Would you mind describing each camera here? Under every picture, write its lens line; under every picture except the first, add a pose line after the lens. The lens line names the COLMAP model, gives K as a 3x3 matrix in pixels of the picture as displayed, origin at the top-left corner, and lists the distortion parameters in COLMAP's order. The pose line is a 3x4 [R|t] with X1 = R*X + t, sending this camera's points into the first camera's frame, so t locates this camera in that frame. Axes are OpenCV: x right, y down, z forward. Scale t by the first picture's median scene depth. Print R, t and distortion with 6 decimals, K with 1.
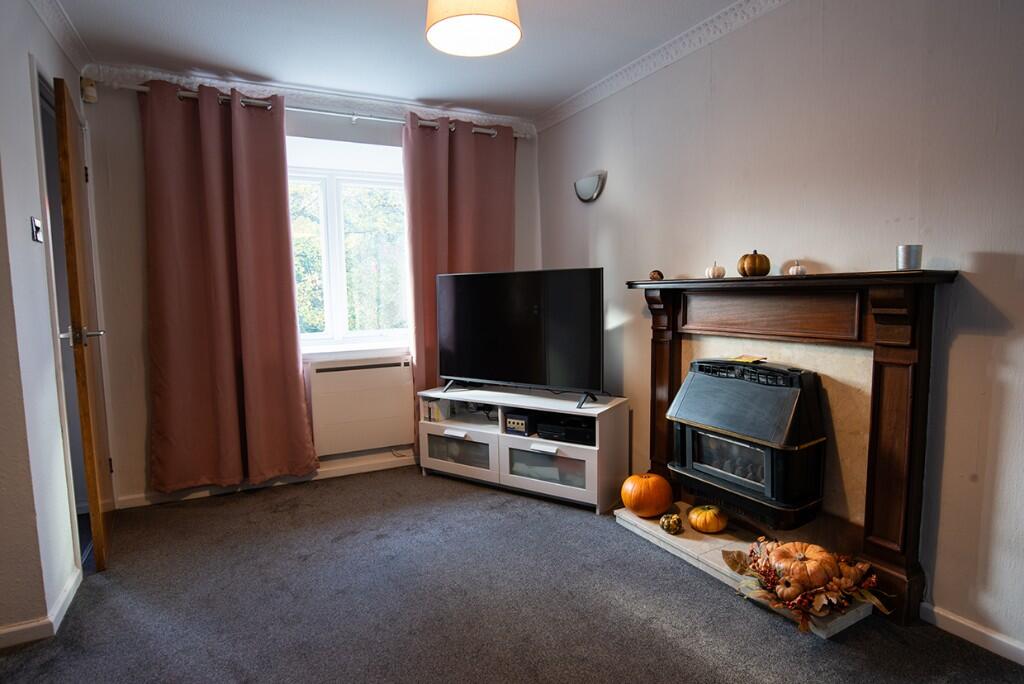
lens RADIAL K [[525.5, 0, 506.2], [0, 525.5, 344.4], [0, 0, 1]] dist [-0.060028, 0.028943]
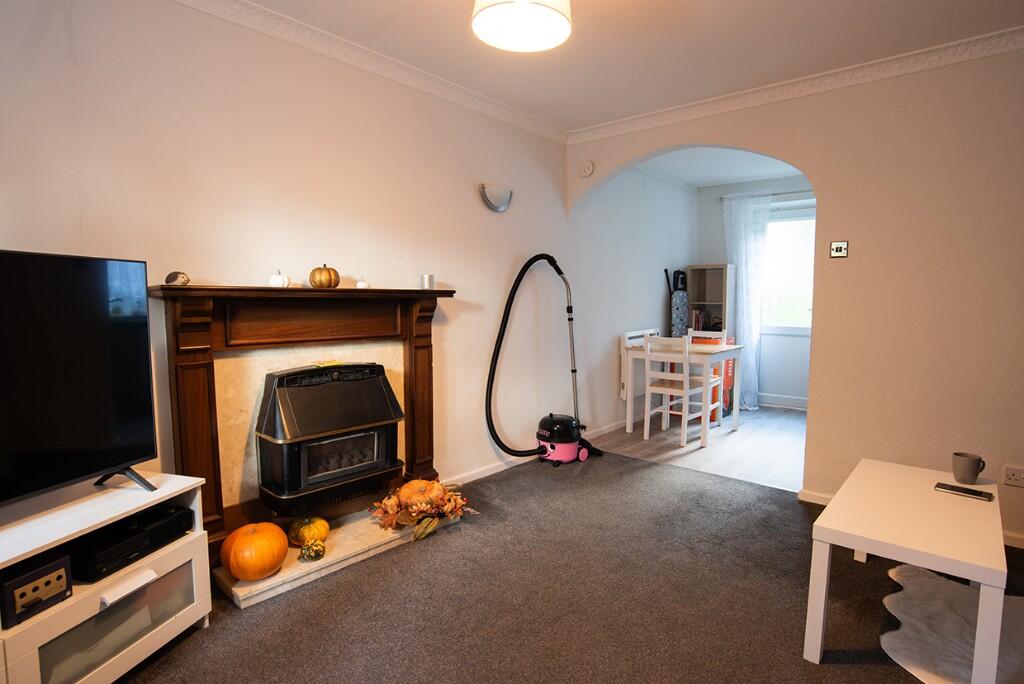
lens RADIAL K [[525.5, 0, 506.2], [0, 525.5, 344.4], [0, 0, 1]] dist [-0.060028, 0.028943]
pose [[-0.340097, -0.060552, 0.938439, -0.484276], [0.092762, 0.990898, 0.097554, -0.057574], [-0.935804, 0.120229, -0.331384, 0.701667]]
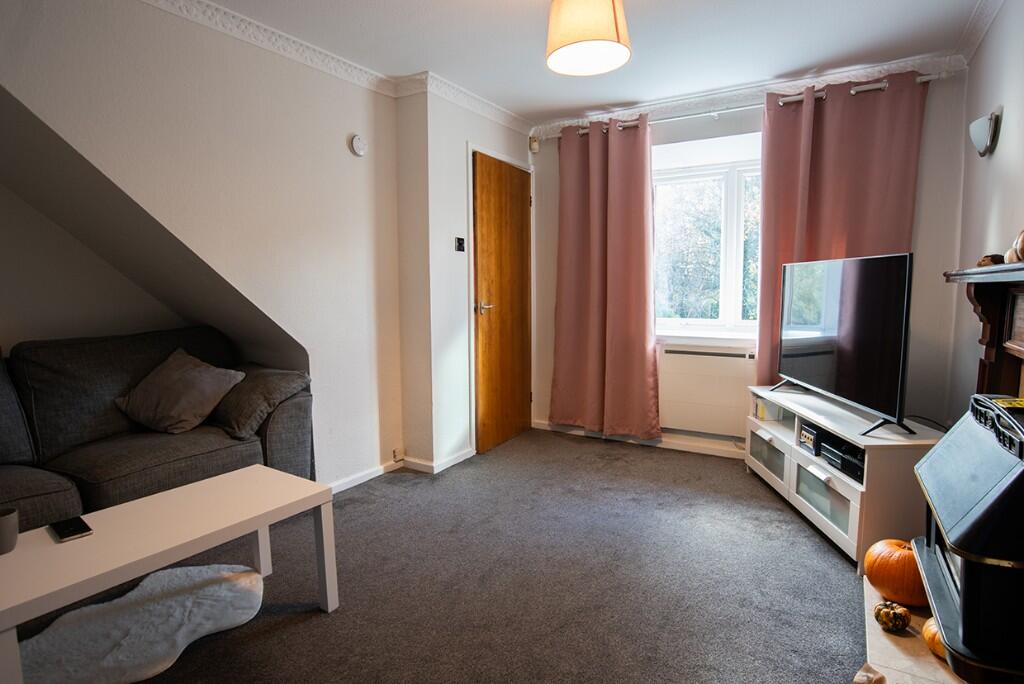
lens RADIAL K [[504.8, 0, 512.0], [0, 504.8, 342.0], [0, 0, 1]] dist [-0.057907, 0.023352]
pose [[0.551430, 0.106095, -0.827447, 0.384044], [-0.083955, 0.993902, 0.071488, -0.021355], [0.829986, 0.030048, 0.556974, 0.132833]]
